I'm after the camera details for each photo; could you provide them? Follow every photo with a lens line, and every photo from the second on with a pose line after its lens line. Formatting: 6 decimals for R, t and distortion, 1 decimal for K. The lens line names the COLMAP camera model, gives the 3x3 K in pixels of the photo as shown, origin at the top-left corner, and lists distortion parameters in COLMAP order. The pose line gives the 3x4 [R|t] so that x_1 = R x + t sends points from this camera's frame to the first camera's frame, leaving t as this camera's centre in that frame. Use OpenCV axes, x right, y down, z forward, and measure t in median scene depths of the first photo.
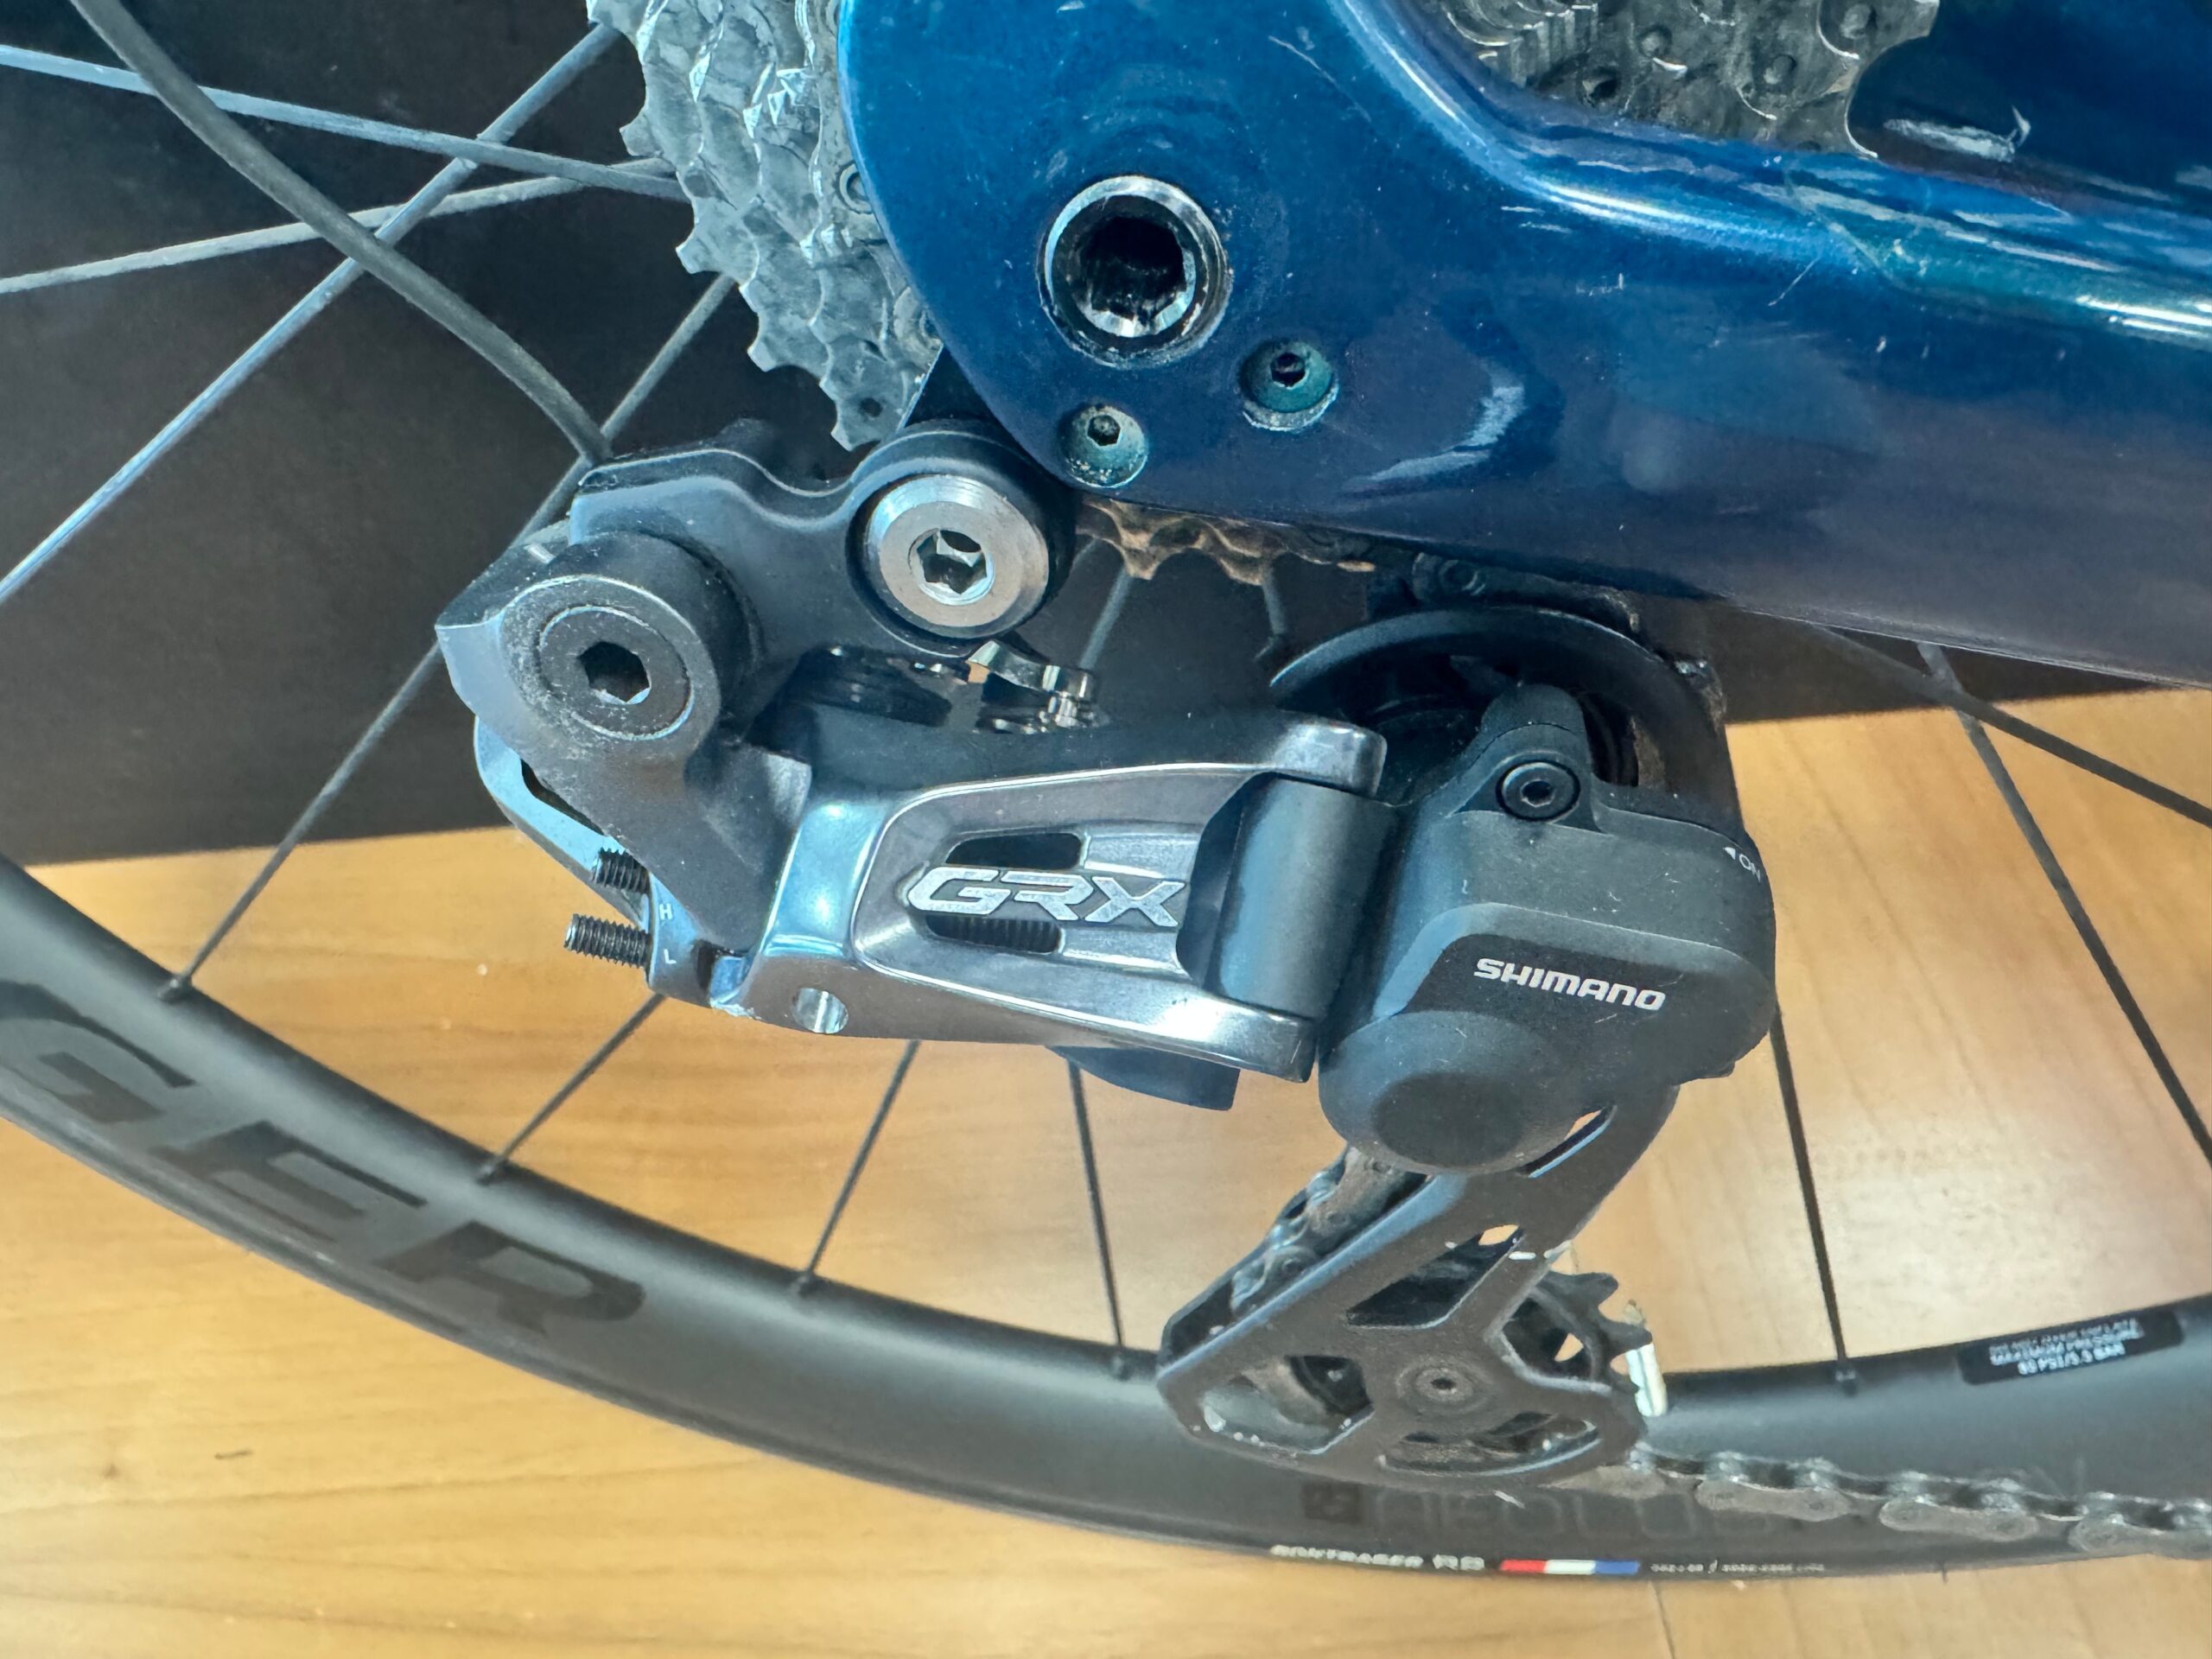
lens RADIAL K [[1569.5, 0, 1013.2], [0, 1569.5, 835.6], [0, 0, 1]] dist [0.011930, -0.026418]
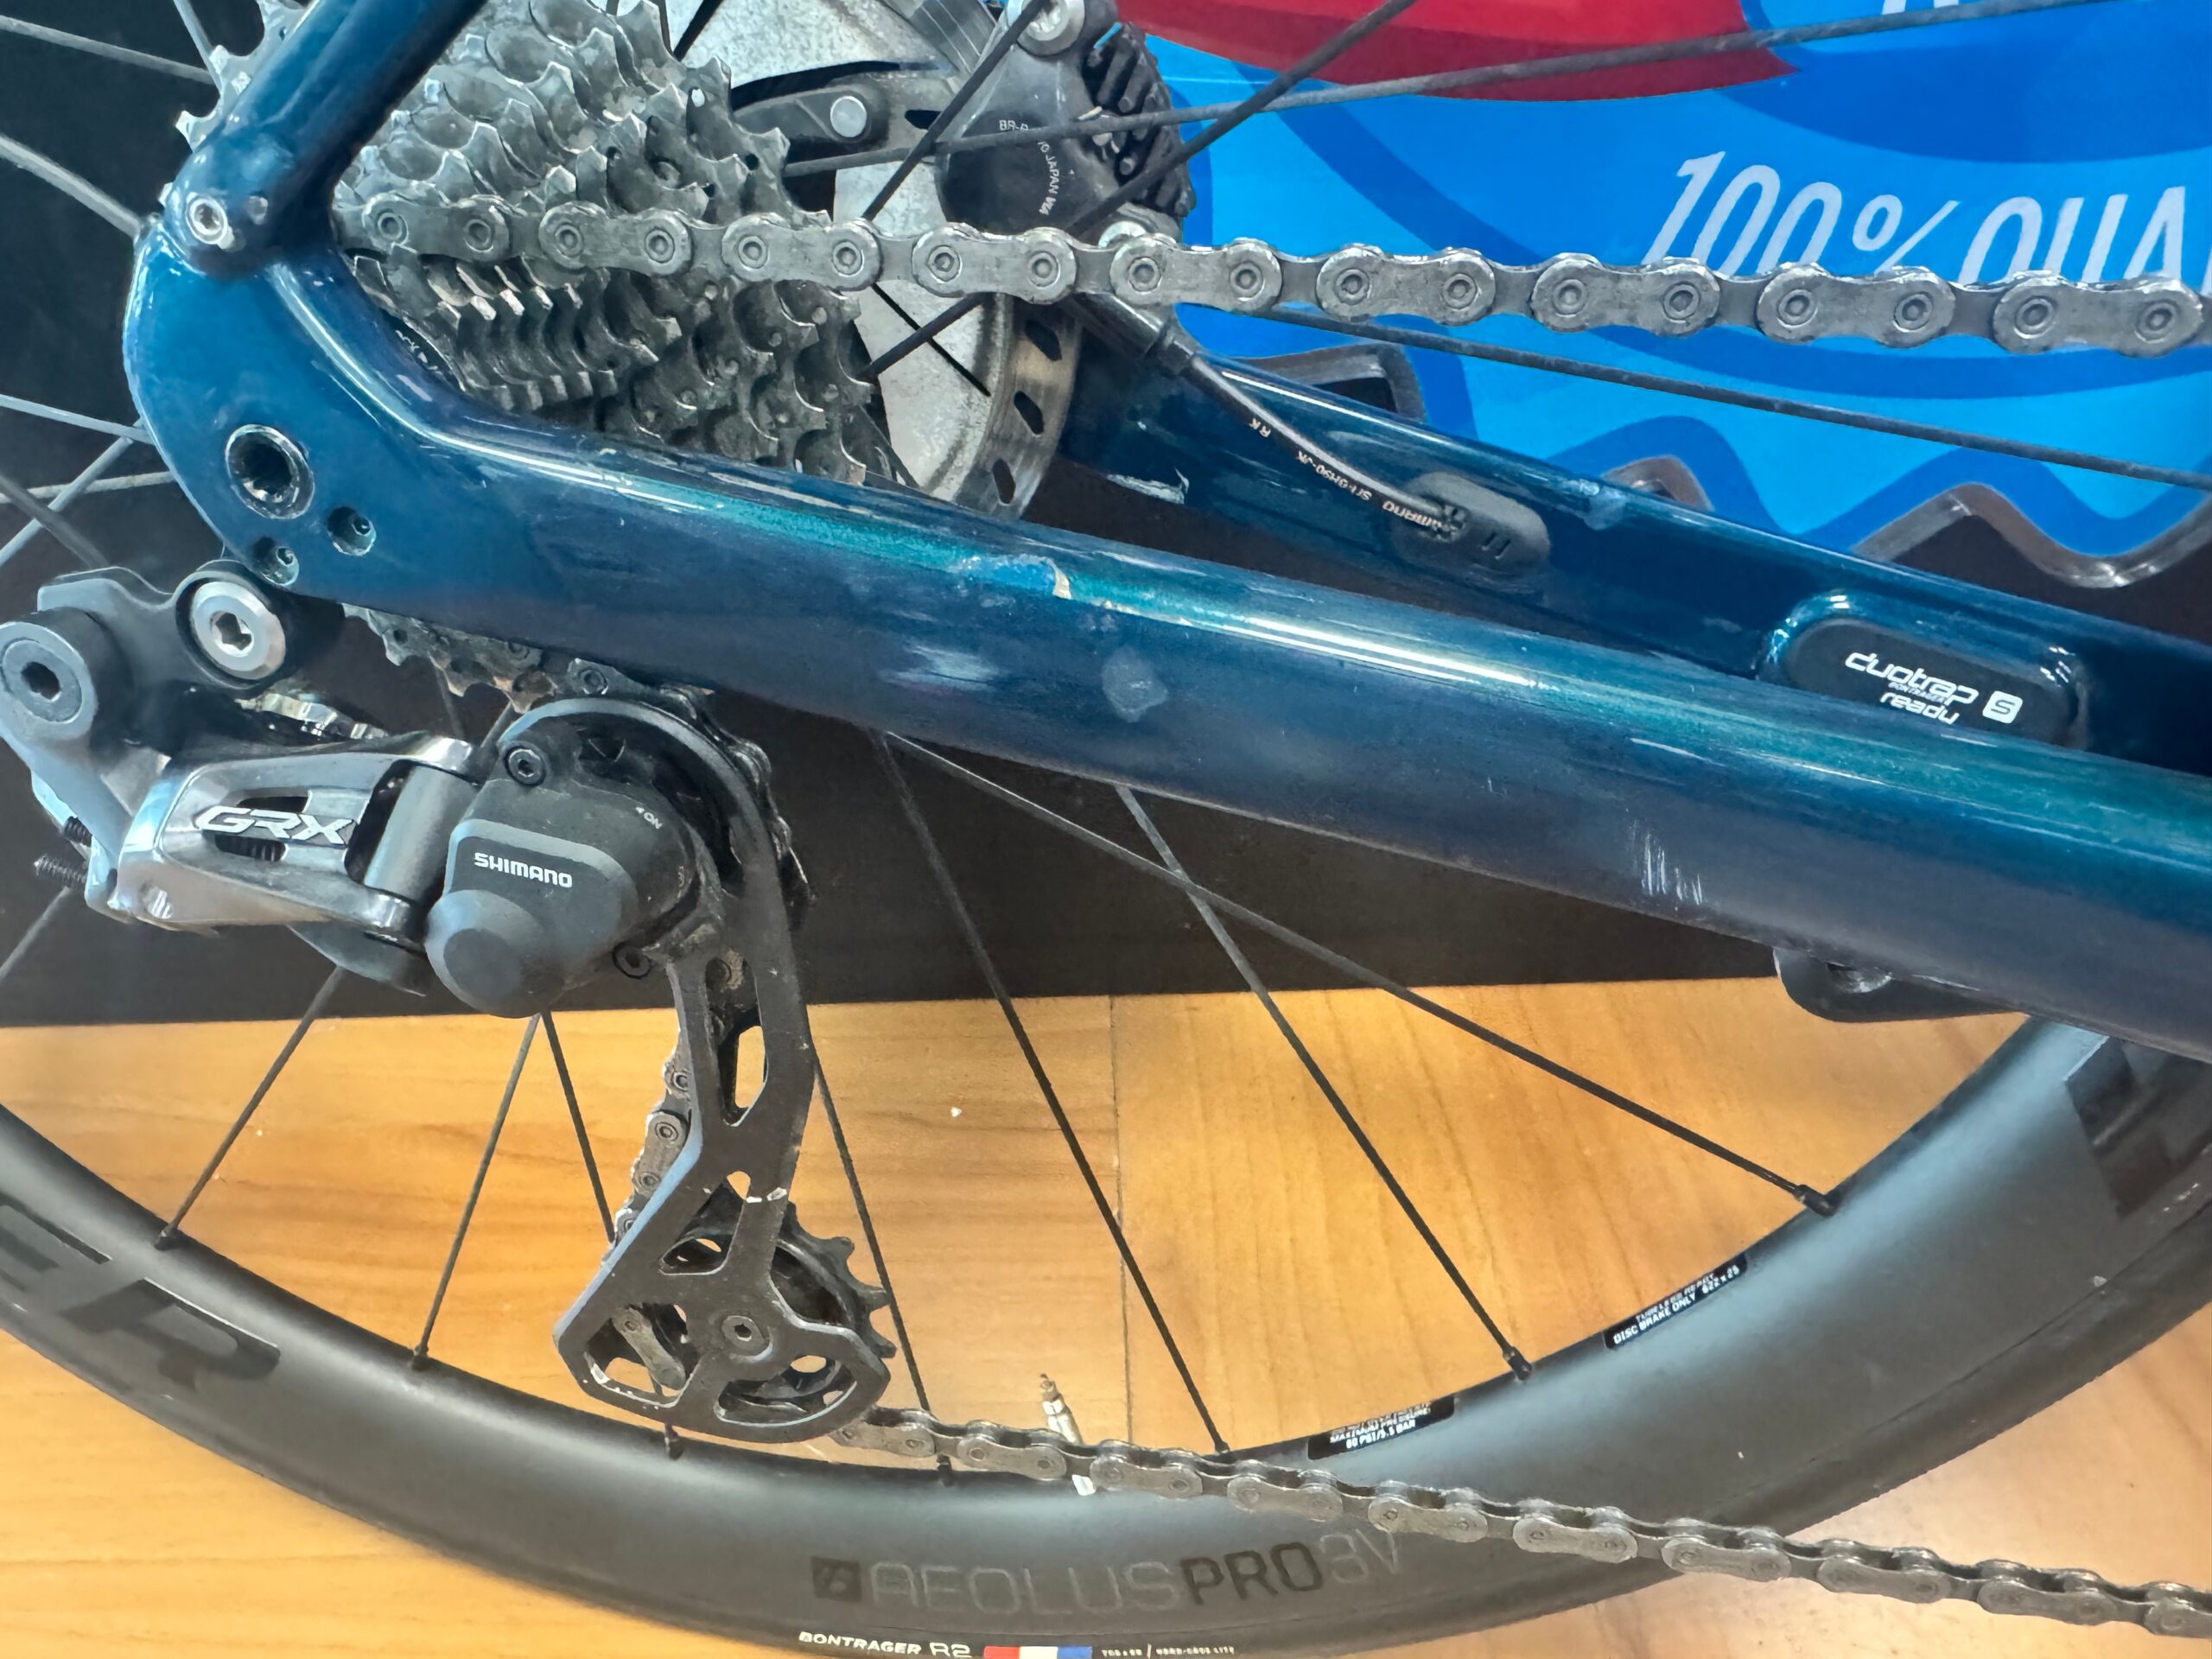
lens RADIAL K [[1569.5, 0, 1012.7], [0, 1569.5, 831.8], [0, 0, 1]] dist [0.011930, -0.026418]
pose [[0.998292, 0.056827, -0.013526, 0.836253], [-0.058414, 0.972011, -0.227559, 0.382635], [0.000216, 0.227961, 0.973670, -0.665918]]
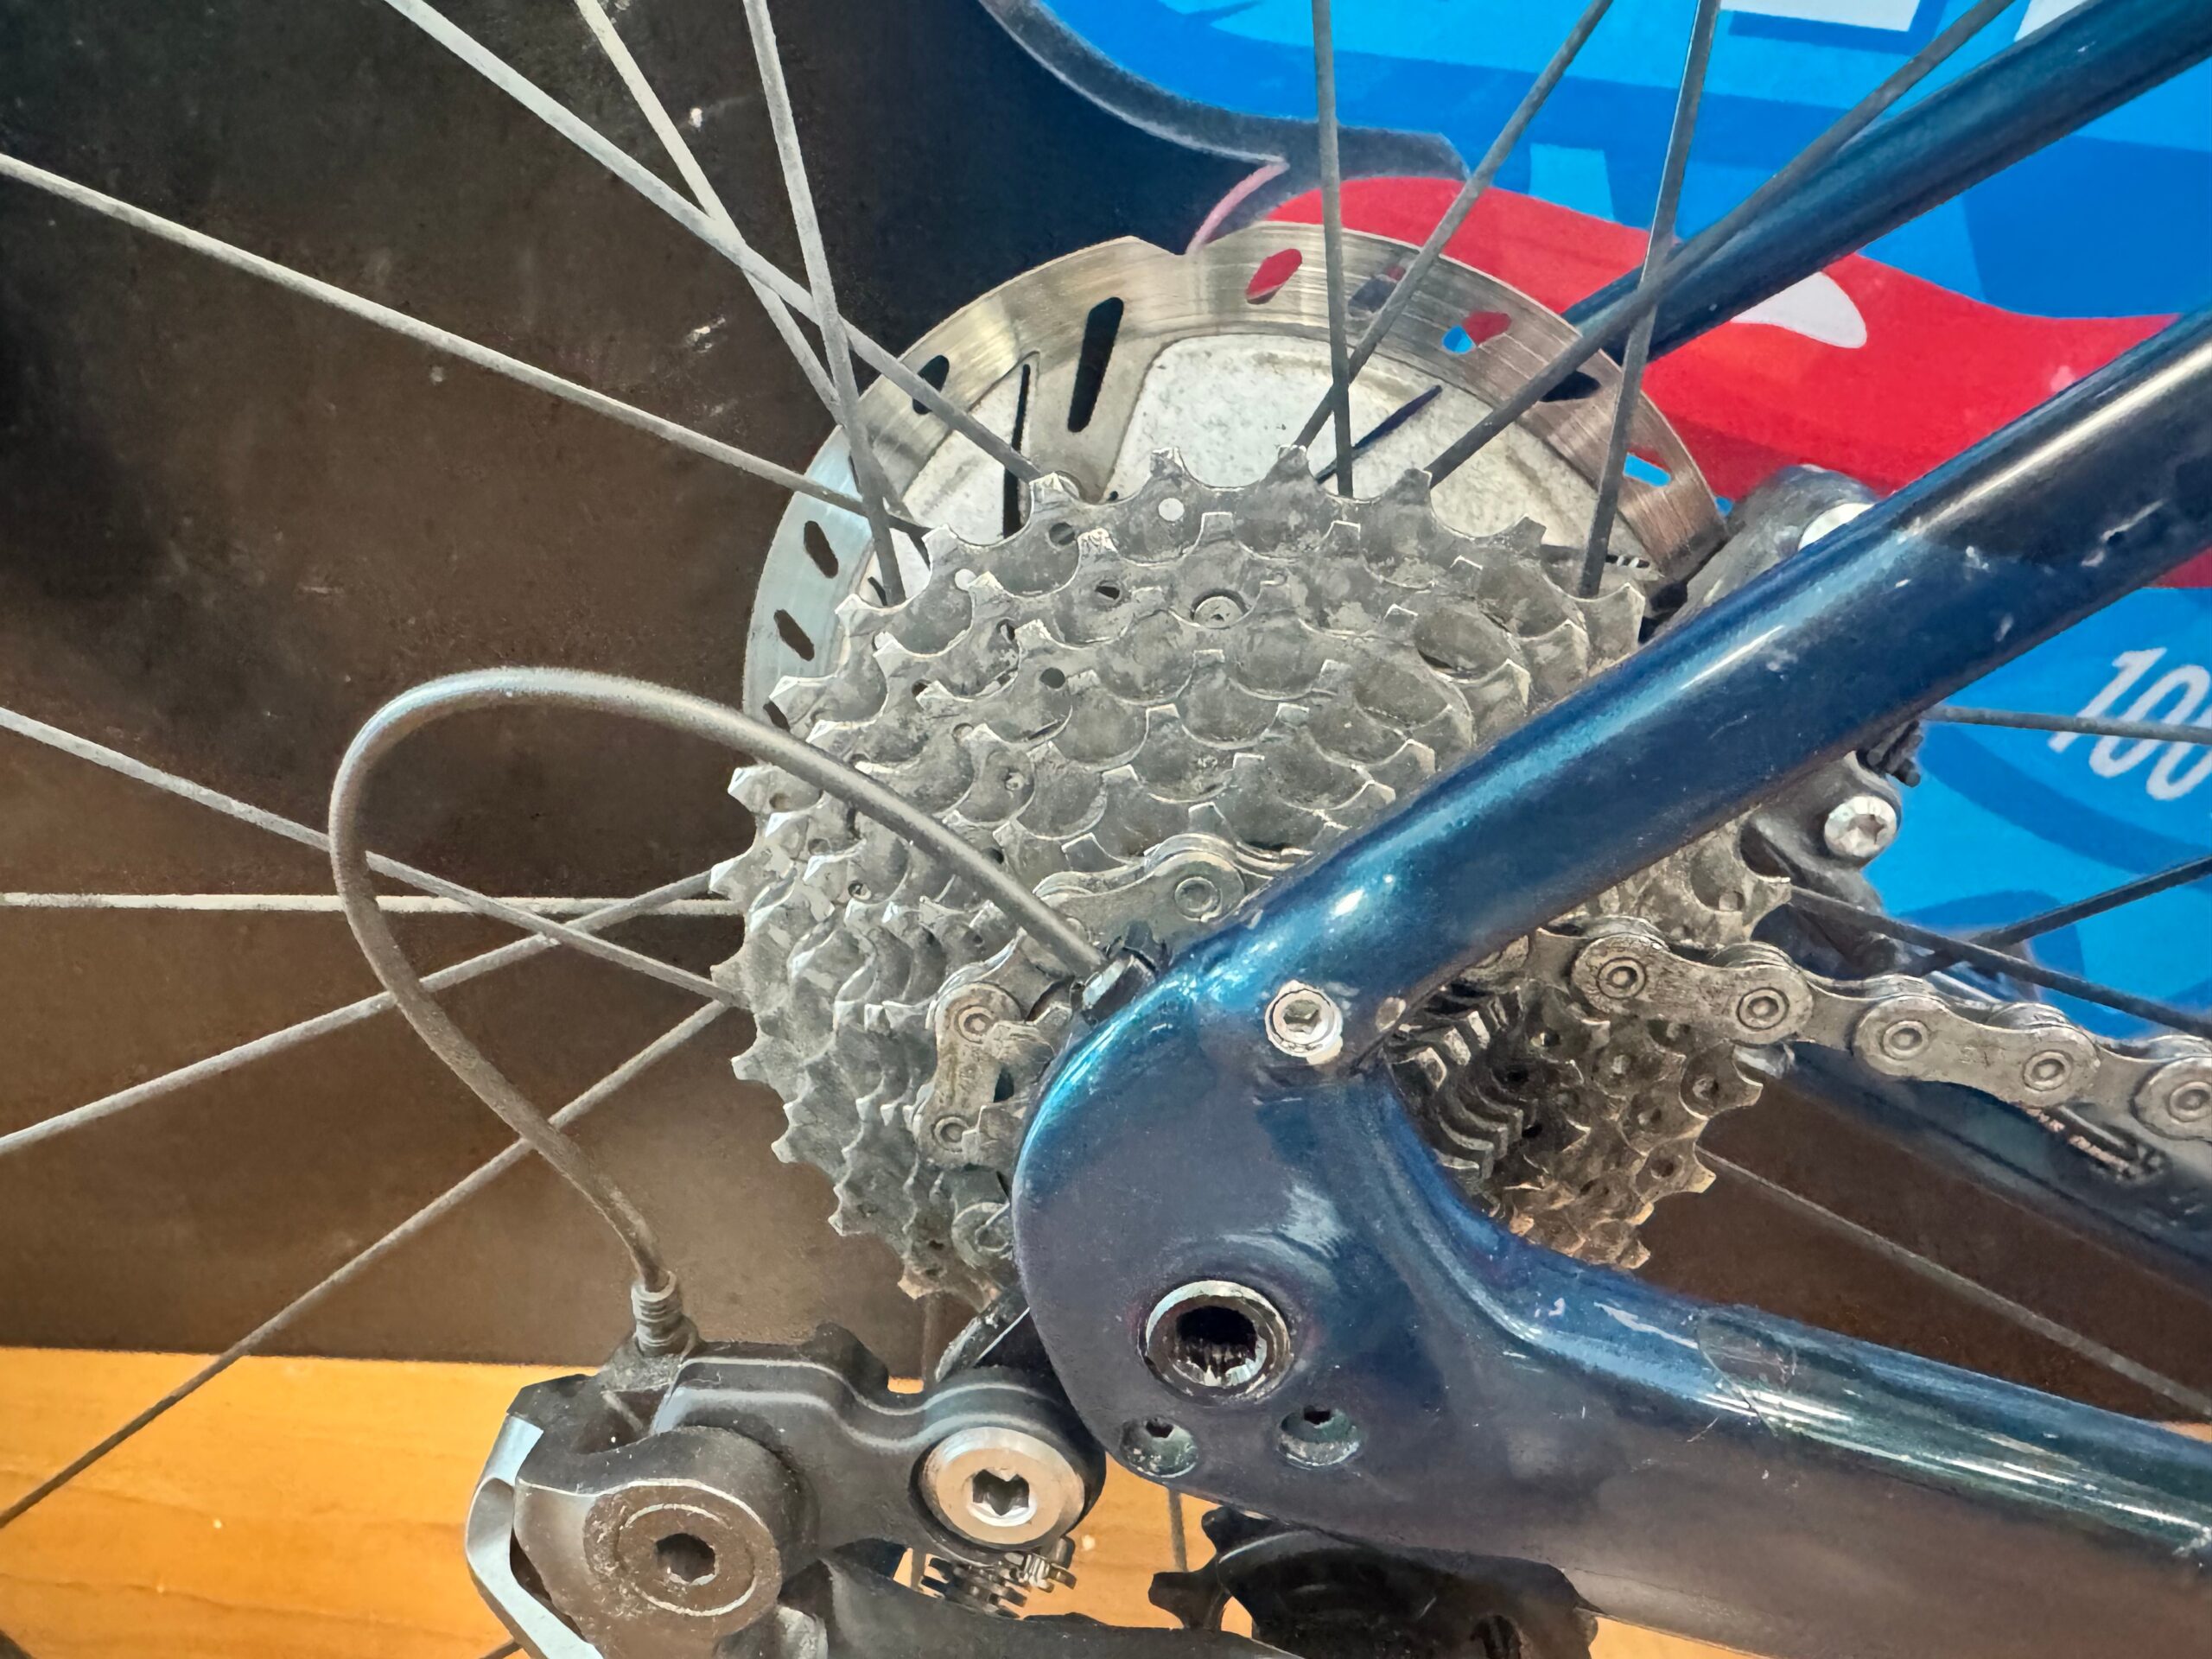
lens RADIAL K [[1569.5, 0, 1011.0], [0, 1569.5, 825.4], [0, 0, 1]] dist [0.011930, -0.026418]
pose [[0.979777, 0.161461, 0.118180, -0.230079], [-0.117225, 0.941850, -0.314924, -0.253597], [-0.162155, 0.294702, 0.941731, -0.218277]]
